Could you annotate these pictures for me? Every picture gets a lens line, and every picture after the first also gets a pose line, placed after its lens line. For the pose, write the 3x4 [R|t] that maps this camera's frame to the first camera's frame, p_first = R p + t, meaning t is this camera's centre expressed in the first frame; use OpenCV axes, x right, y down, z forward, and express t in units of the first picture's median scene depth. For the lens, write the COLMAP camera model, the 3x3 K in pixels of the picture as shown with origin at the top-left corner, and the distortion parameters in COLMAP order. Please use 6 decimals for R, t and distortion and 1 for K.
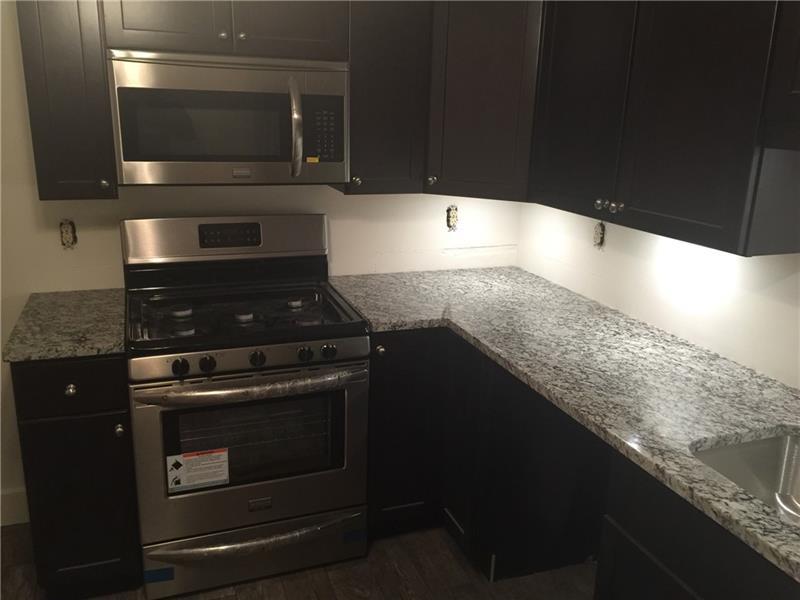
lens RADIAL K [[685.6, 0, 400.0], [0, 685.6, 300.0], [0, 0, 1]] dist [0.079742, -0.000639]
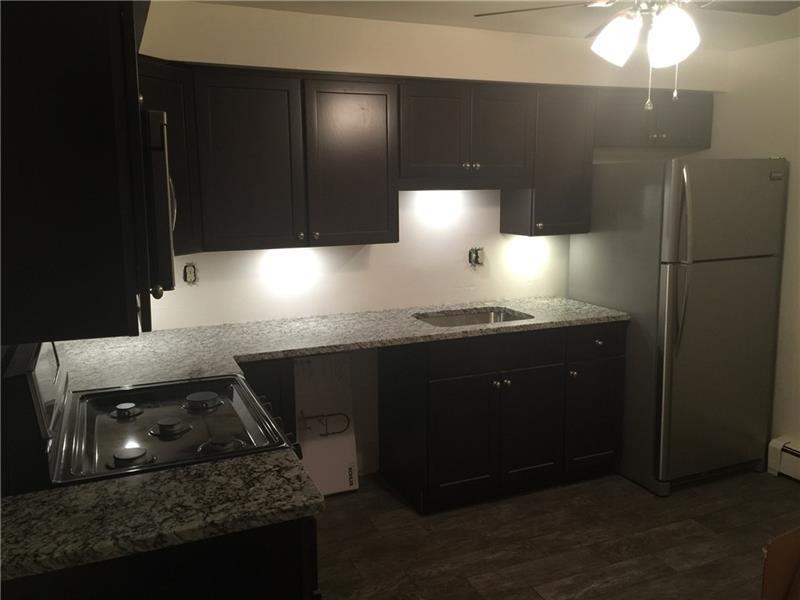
lens RADIAL K [[685.6, 0, 400.0], [0, 685.6, 300.0], [0, 0, 1]] dist [0.079742, -0.000639]
pose [[-0.057845, -0.196948, 0.978706, -1.186283], [0.279927, 0.937820, 0.205266, -0.245502], [-0.958277, 0.285840, 0.000883, 0.798810]]
